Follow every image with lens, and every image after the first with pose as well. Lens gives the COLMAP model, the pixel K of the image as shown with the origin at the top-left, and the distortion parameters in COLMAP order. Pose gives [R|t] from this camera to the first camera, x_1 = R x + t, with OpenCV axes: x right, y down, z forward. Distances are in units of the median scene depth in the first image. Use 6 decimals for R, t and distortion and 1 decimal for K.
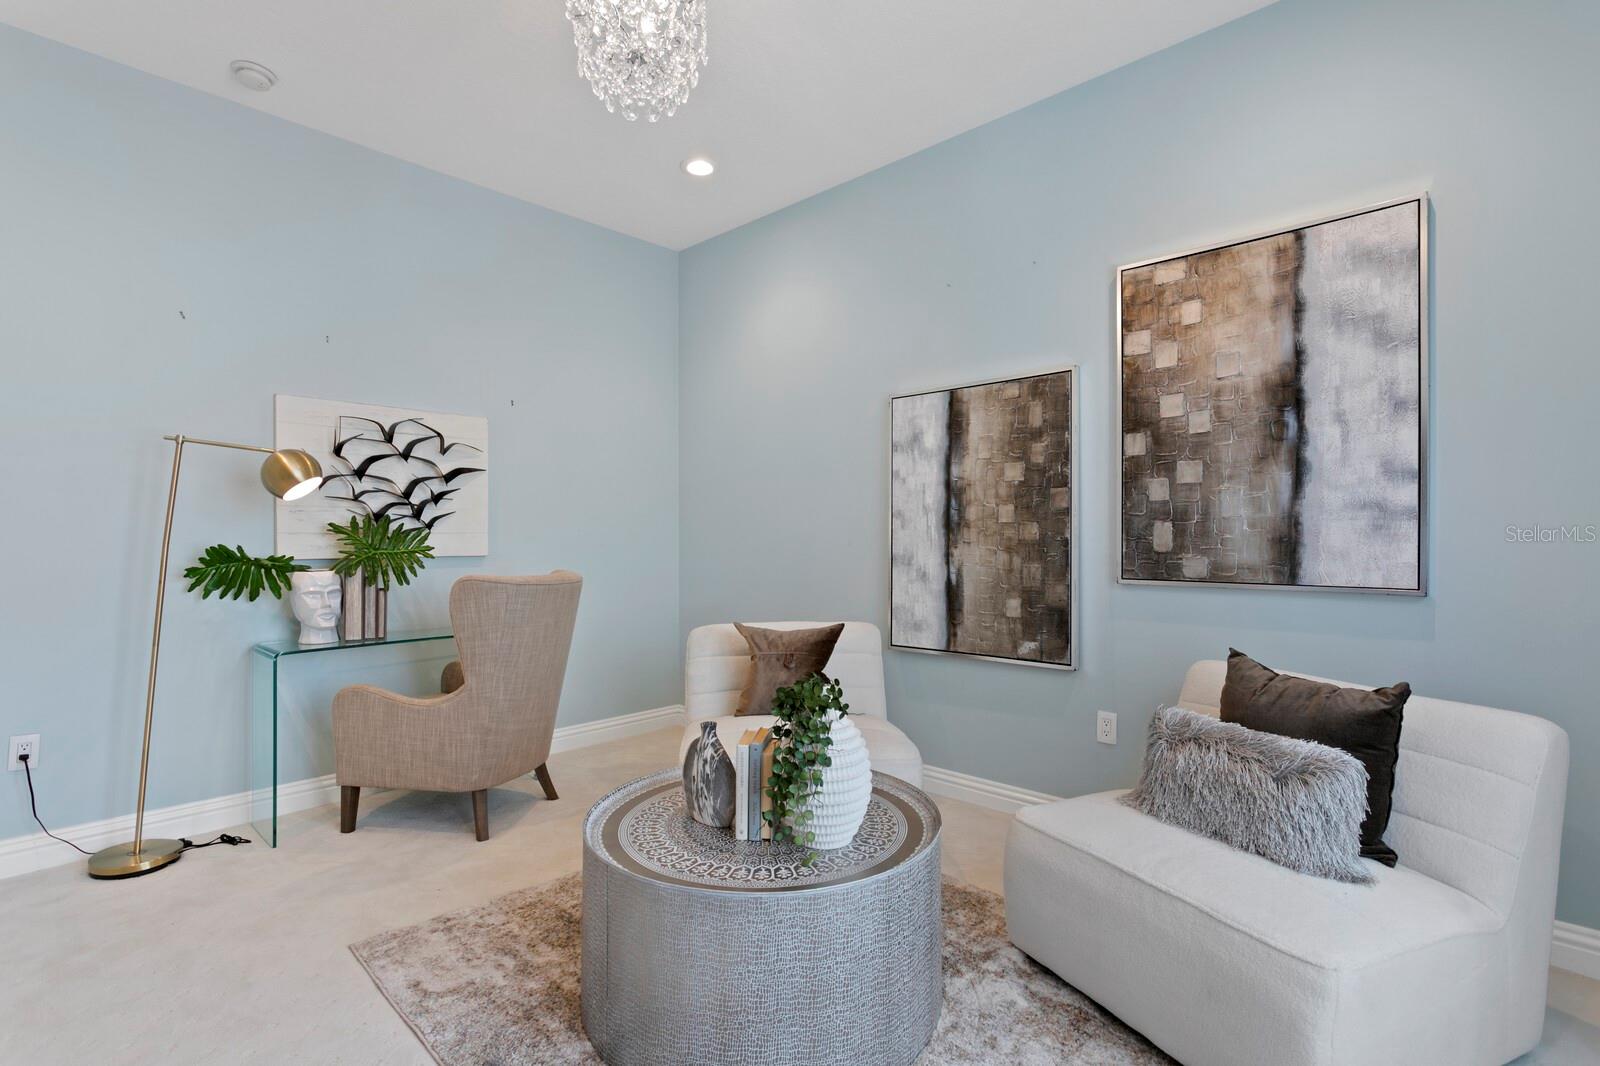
lens RADIAL K [[760.9, 0, 803.1], [0, 760.9, 539.2], [0, 0, 1]] dist [0.003703, 0.000483]
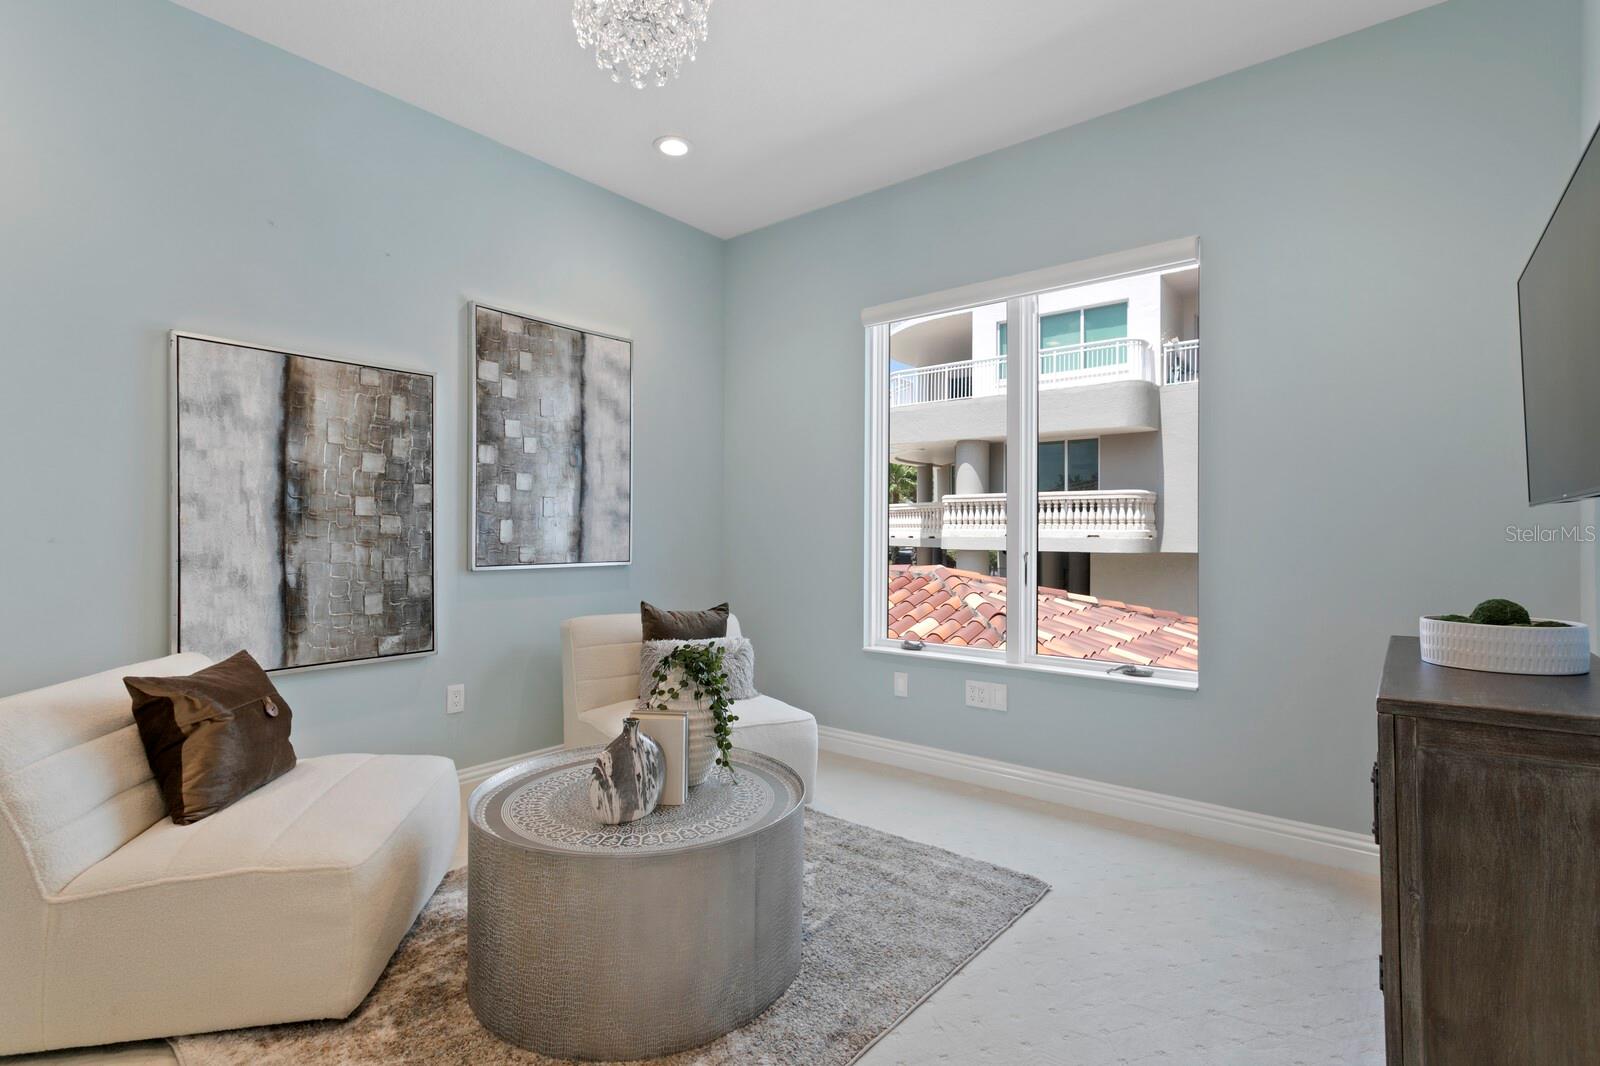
lens RADIAL K [[760.9, 0, 802.6], [0, 760.9, 527.2], [0, 0, 1]] dist [0.003703, 0.000483]
pose [[-0.077307, 0.005798, 0.996990, -0.733604], [-0.000219, 0.999983, -0.005833, -0.002022], [-0.997007, -0.000669, -0.077304, 0.541861]]
